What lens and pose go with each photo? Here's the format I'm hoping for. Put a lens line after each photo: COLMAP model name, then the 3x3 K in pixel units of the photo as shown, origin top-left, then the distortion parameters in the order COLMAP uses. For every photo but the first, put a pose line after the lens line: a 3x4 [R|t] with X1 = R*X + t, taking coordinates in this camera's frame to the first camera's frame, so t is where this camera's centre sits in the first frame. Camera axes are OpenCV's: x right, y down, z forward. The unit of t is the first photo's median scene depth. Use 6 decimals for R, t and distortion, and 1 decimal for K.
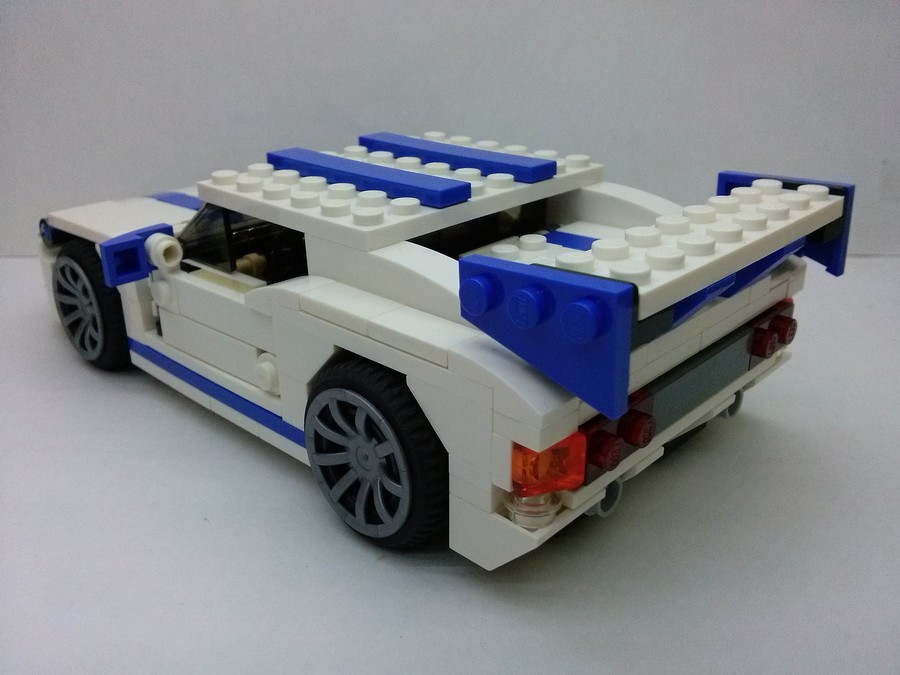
lens RADIAL K [[862.9, 0, 450.0], [0, 862.9, 337.5], [0, 0, 1]] dist [0.002612, -0.002838]
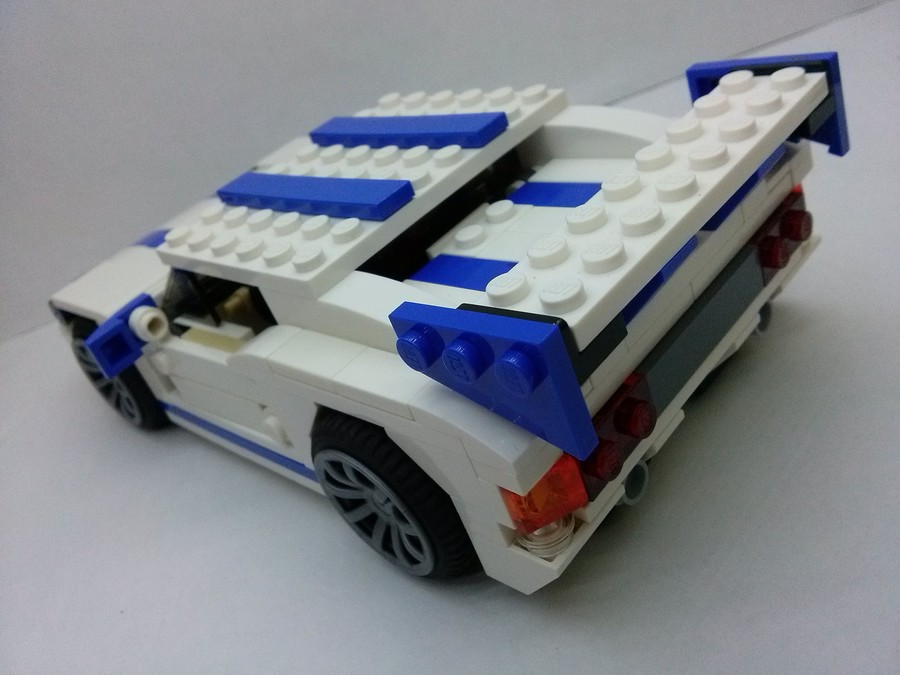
lens RADIAL K [[841.5, 0, 450.0], [0, 841.5, 337.5], [0, 0, 1]] dist [-0.007550, 0.164370]
pose [[0.950757, -0.272310, -0.148013, 0.154118], [0.291559, 0.947804, 0.129078, -0.125387], [0.105138, -0.165876, 0.980526, 0.099736]]
